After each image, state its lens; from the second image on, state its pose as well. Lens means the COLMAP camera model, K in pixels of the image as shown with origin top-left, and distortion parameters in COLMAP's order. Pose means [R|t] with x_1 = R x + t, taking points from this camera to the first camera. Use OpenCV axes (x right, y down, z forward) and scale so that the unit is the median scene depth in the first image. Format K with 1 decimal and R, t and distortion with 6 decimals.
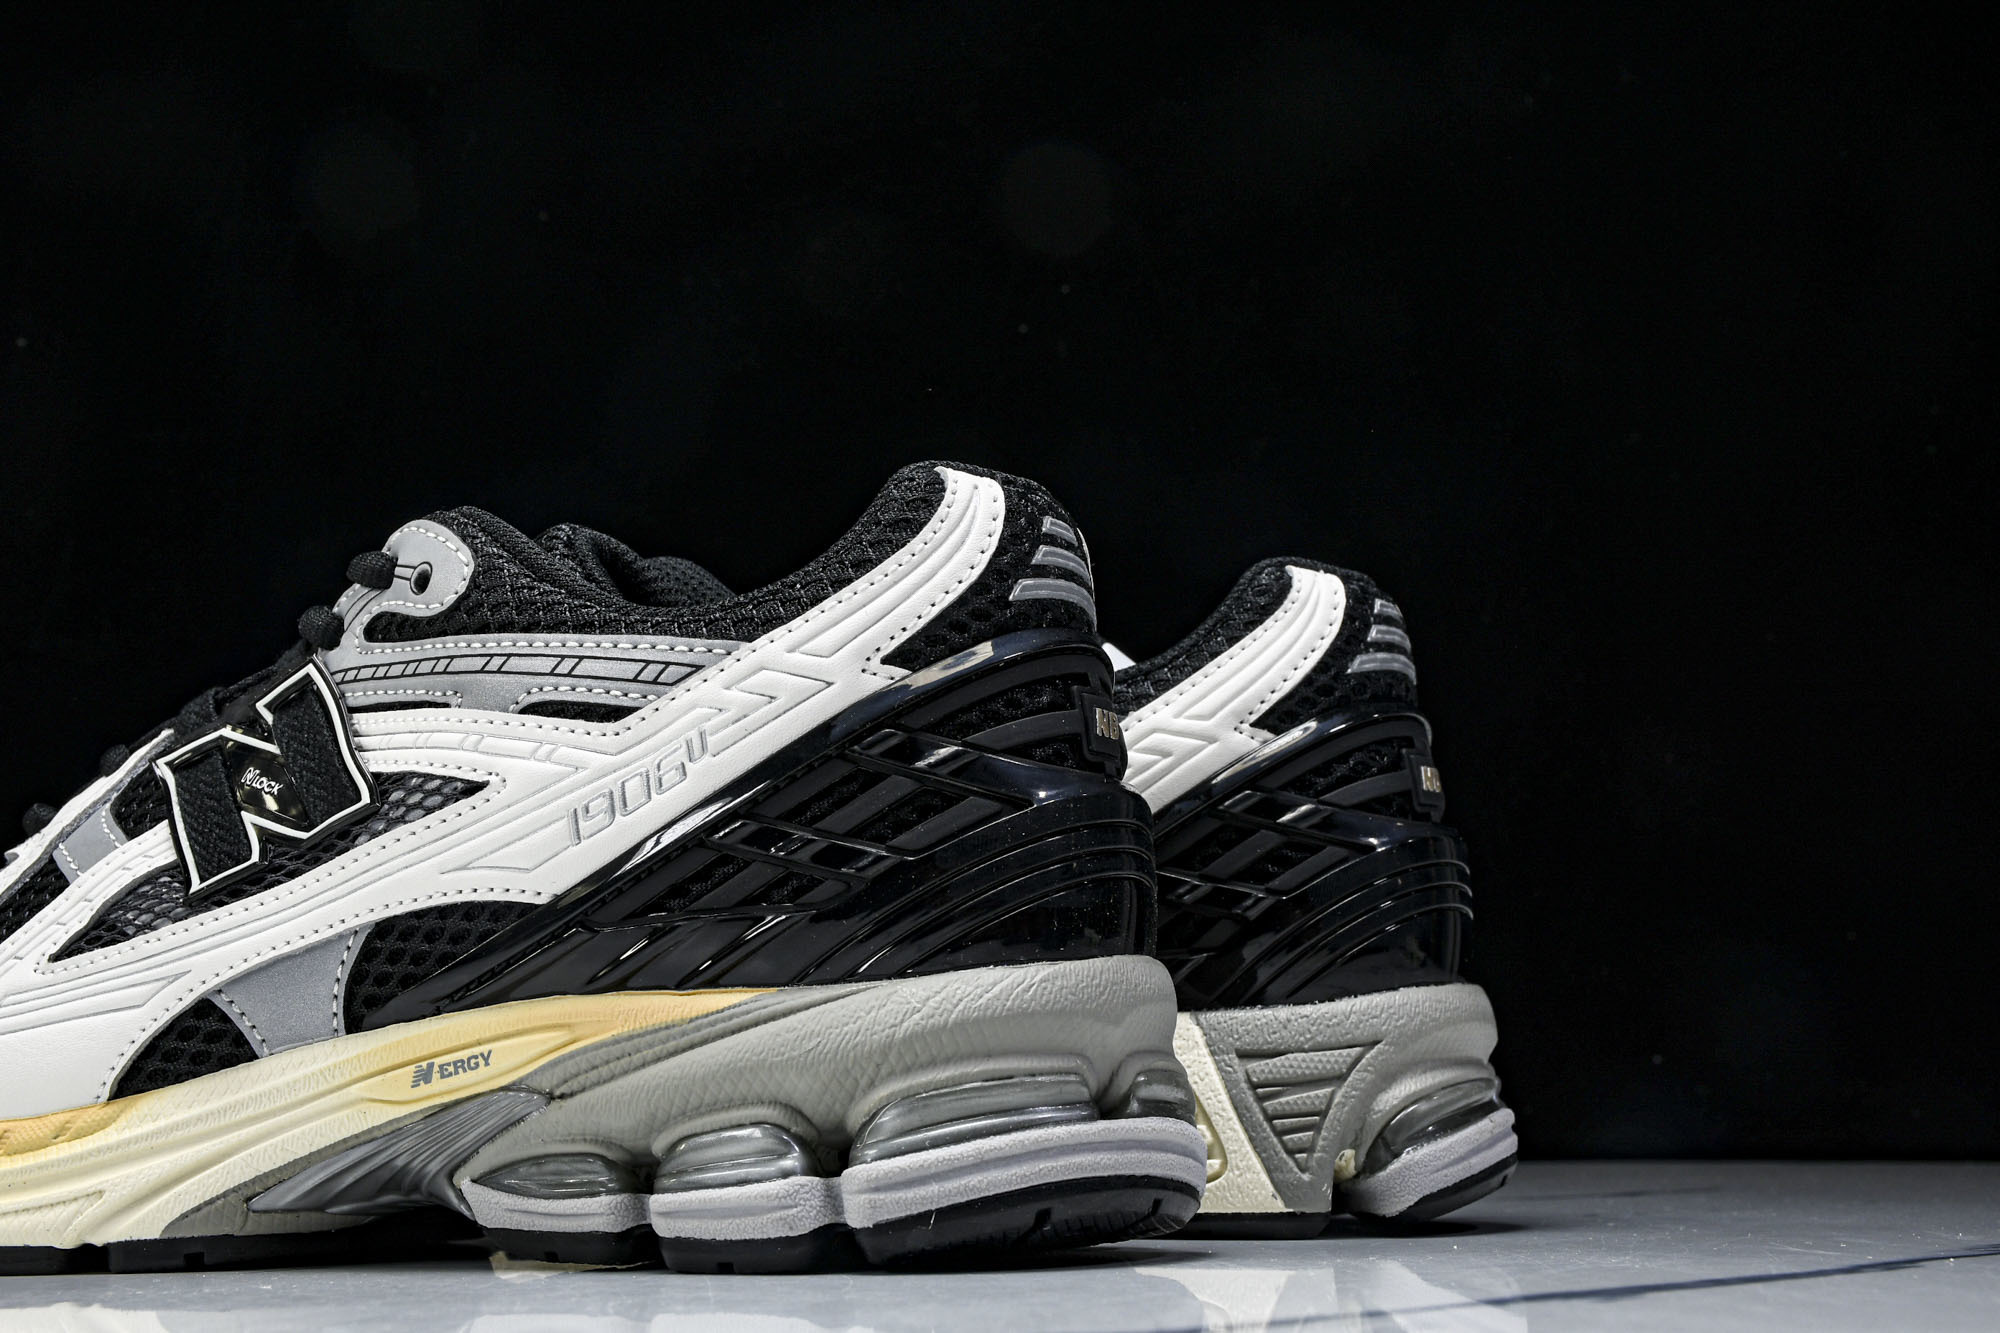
lens RADIAL K [[2986.9, 0, 1000.0], [0, 2986.9, 666.5], [0, 0, 1]] dist [0.004796, 0.474578]
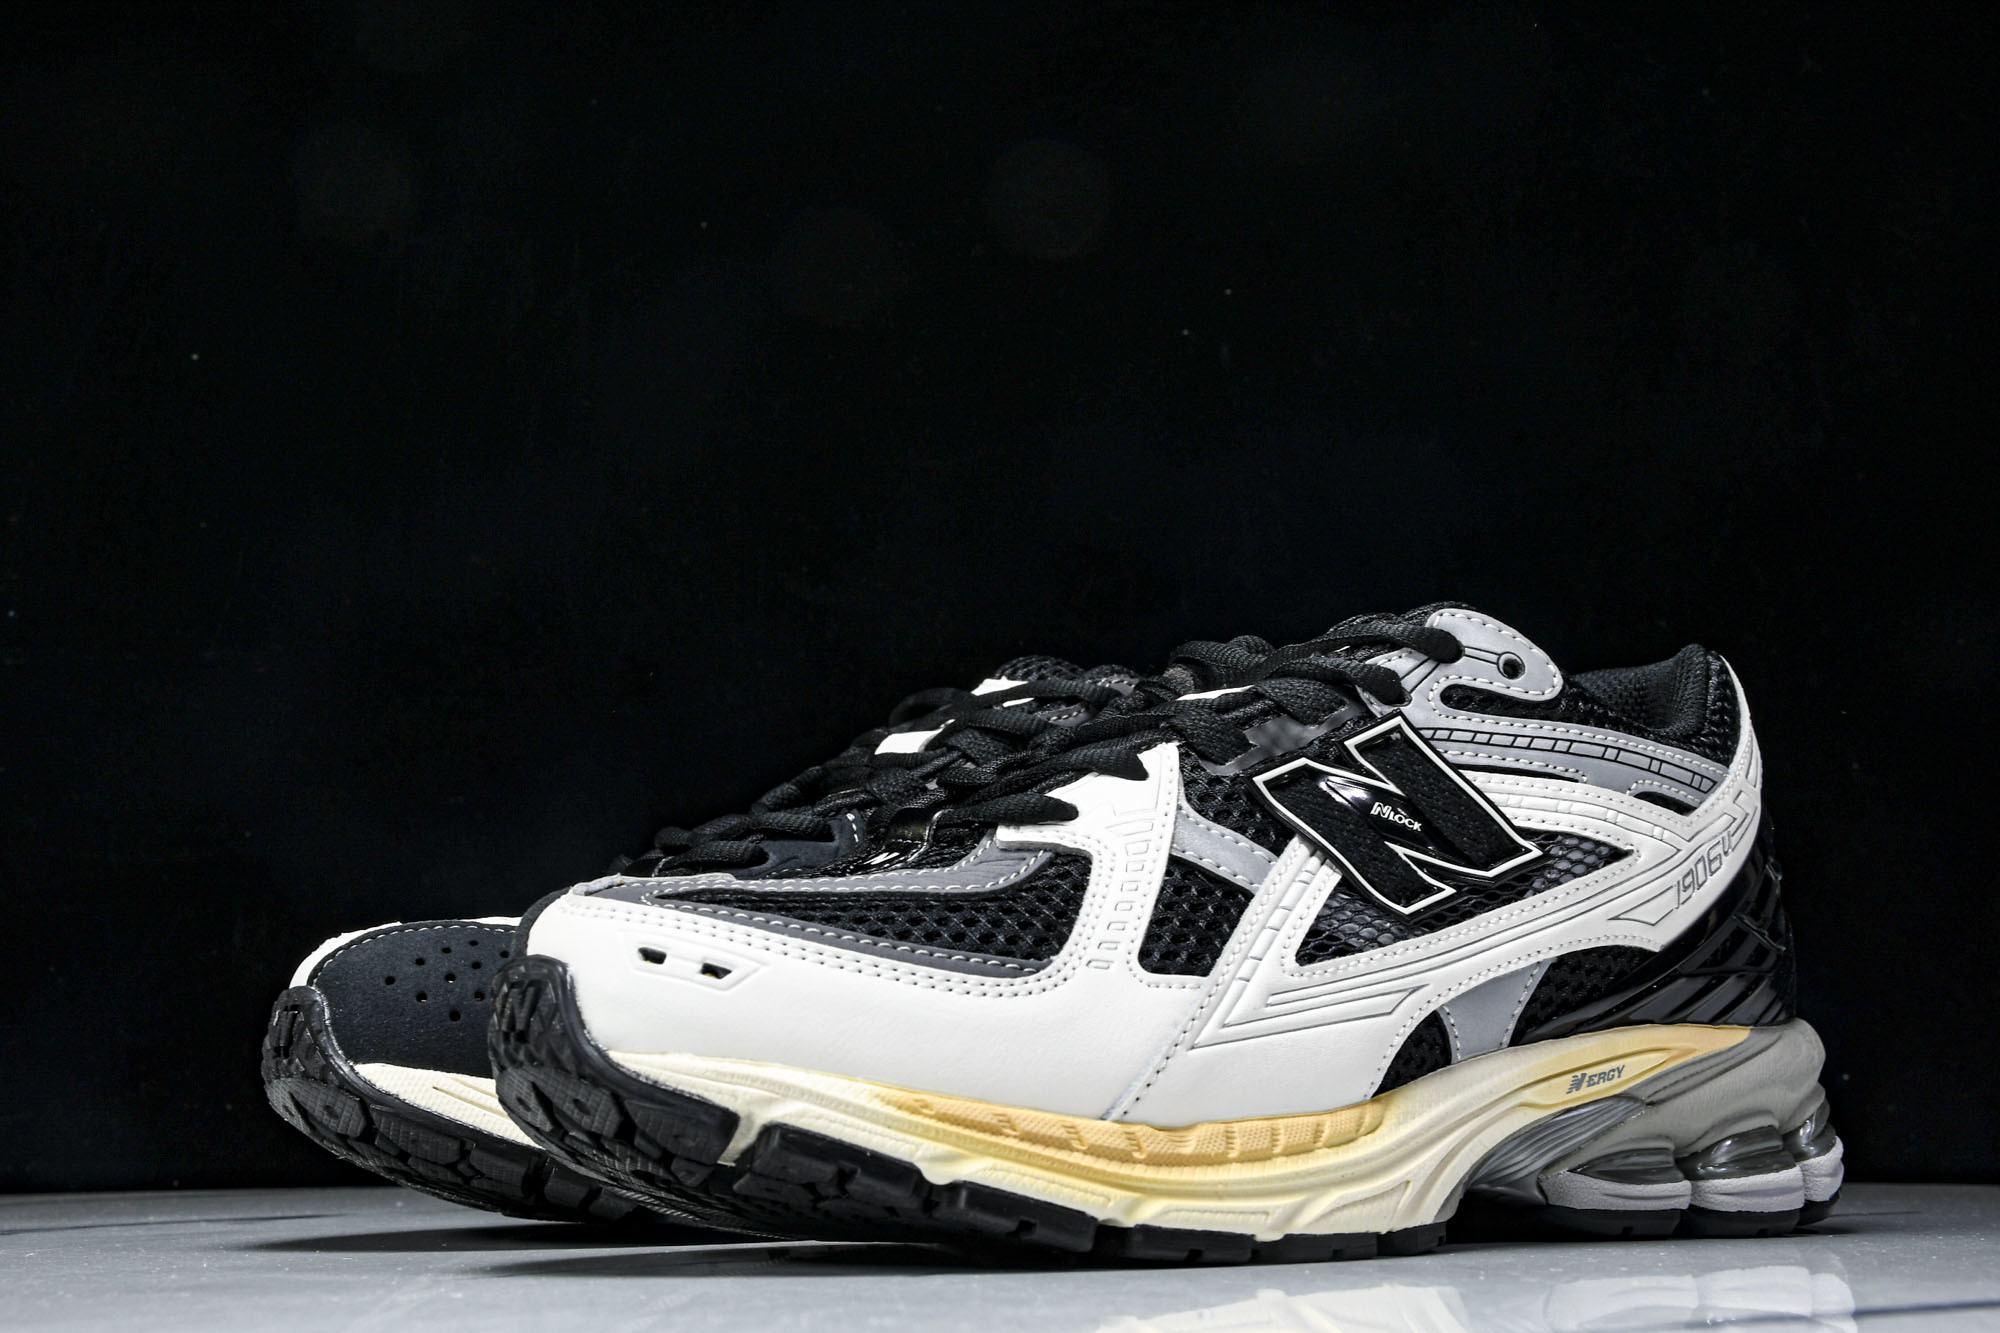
lens RADIAL K [[2986.9, 0, 1000.0], [0, 2986.9, 666.5], [0, 0, 1]] dist [0.004796, 0.474578]
pose [[0.440068, 0.141536, 0.886740, -1.393851], [-0.136244, 0.986592, -0.089859, 0.109925], [-0.887569, -0.081269, 0.453451, 0.666778]]
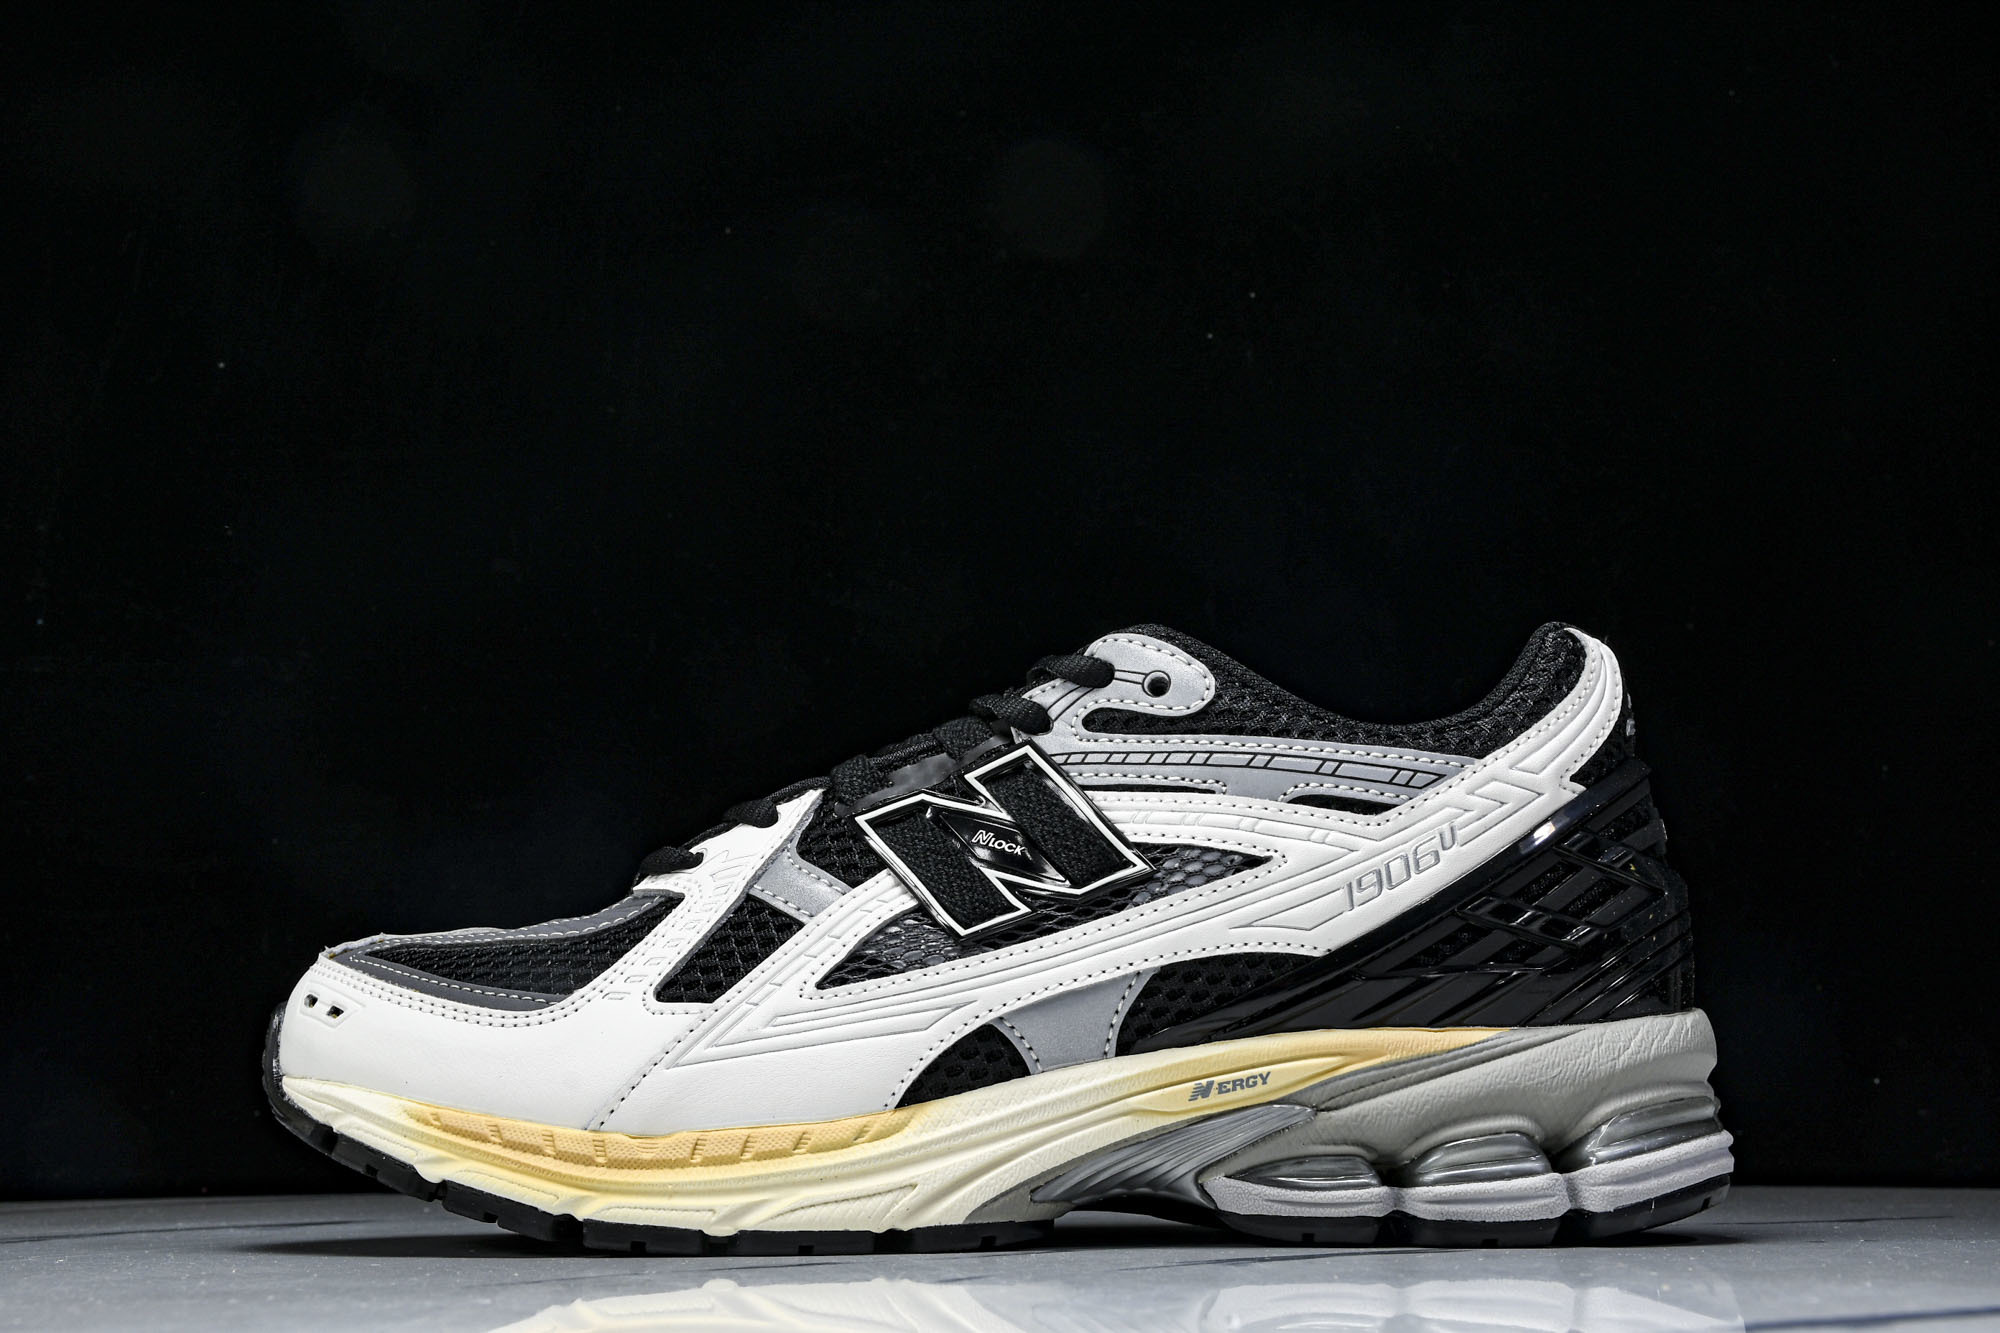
lens RADIAL K [[2986.9, 0, 1000.0], [0, 2986.9, 666.5], [0, 0, 1]] dist [0.004796, 0.474578]
pose [[0.915553, 0.064318, 0.397020, -0.767761], [-0.063327, 0.997871, -0.015620, -0.014067], [-0.397179, -0.010841, 0.917677, -0.099030]]
